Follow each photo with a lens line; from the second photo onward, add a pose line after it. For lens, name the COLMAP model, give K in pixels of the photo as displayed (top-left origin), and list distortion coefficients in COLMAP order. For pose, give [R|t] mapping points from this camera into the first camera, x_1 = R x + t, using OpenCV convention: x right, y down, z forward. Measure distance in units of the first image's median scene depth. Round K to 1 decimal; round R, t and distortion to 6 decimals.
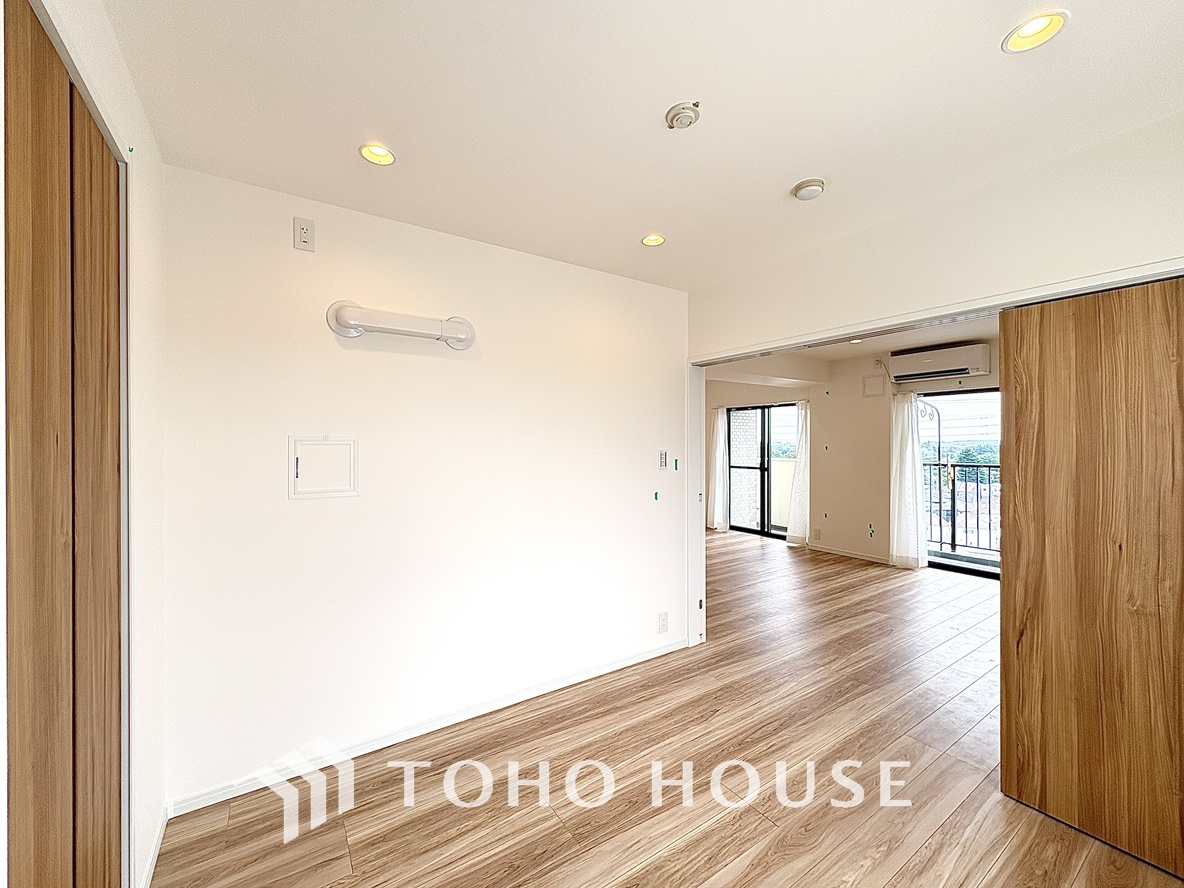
lens RADIAL K [[473.9, 0, 592.0], [0, 473.9, 444.0], [0, 0, 1]] dist [0.000399, 0.000182]
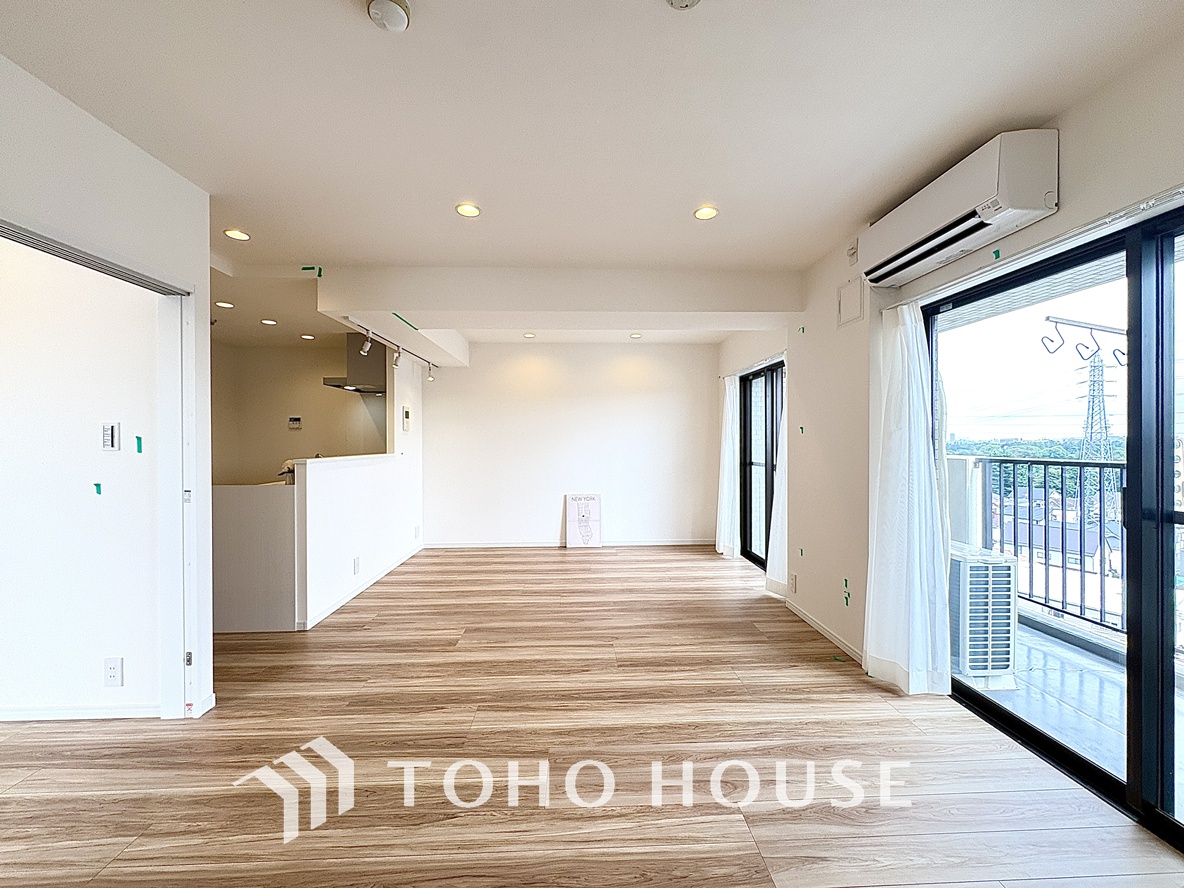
lens RADIAL K [[454.2, 0, 584.3], [0, 454.2, 444.9], [0, 0, 1]] dist [-0.000689, -0.000045]
pose [[0.851791, 0.003942, -0.523867, 0.604500], [0.001243, 0.999954, 0.009546, 0.021943], [0.523880, -0.008782, 0.851747, 0.444726]]
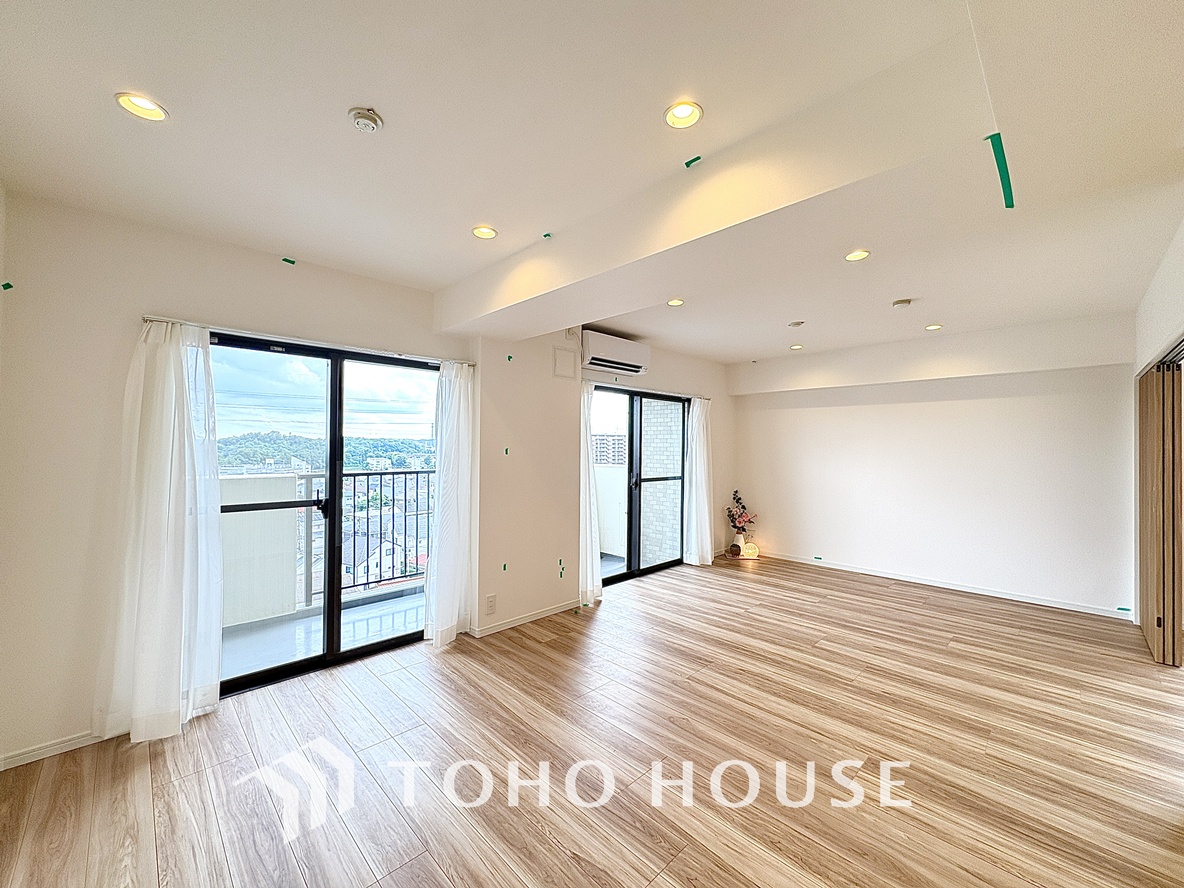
lens RADIAL K [[473.9, 0, 592.0], [0, 473.9, 444.0], [0, 0, 1]] dist [0.000399, 0.000182]
pose [[-0.189510, 0.005844, 0.981861, -0.109390], [-0.003267, 0.999973, -0.006582, 0.002362], [-0.981873, -0.004455, -0.189486, 1.084707]]
